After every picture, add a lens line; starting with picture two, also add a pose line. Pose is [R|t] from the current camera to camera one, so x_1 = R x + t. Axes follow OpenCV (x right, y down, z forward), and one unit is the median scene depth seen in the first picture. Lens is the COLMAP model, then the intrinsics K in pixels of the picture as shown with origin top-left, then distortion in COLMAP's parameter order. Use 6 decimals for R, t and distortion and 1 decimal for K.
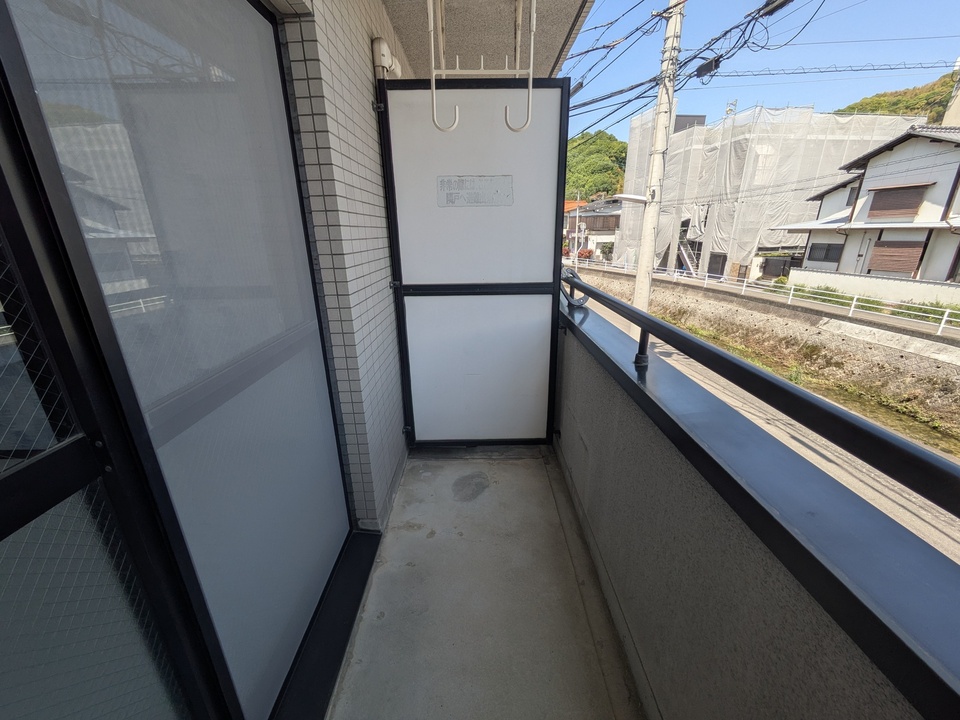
lens RADIAL K [[383.4, 0, 480.0], [0, 383.4, 360.0], [0, 0, 1]] dist [-0.000321, 0.000052]
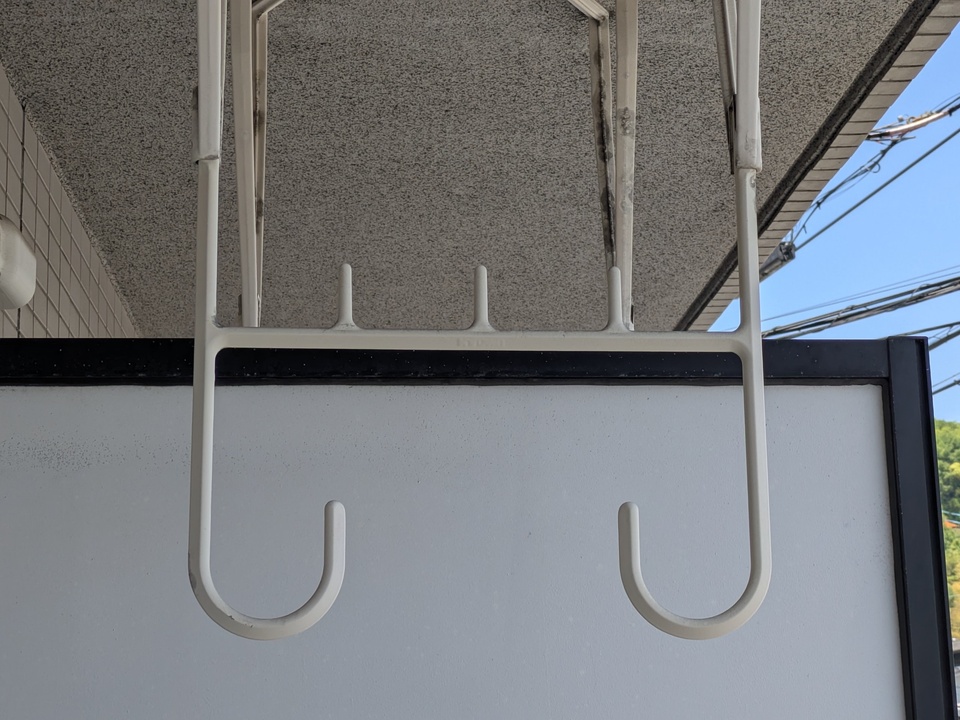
lens RADIAL K [[1797.2, 0, 480.0], [0, 1797.2, 360.0], [0, 0, 1]] dist [0.040186, 0.088072]
pose [[0.997772, 0.009441, 0.066041, -0.044592], [0.026222, 0.854755, -0.518368, -0.265418], [-0.061342, 0.518945, 0.852604, 0.248406]]
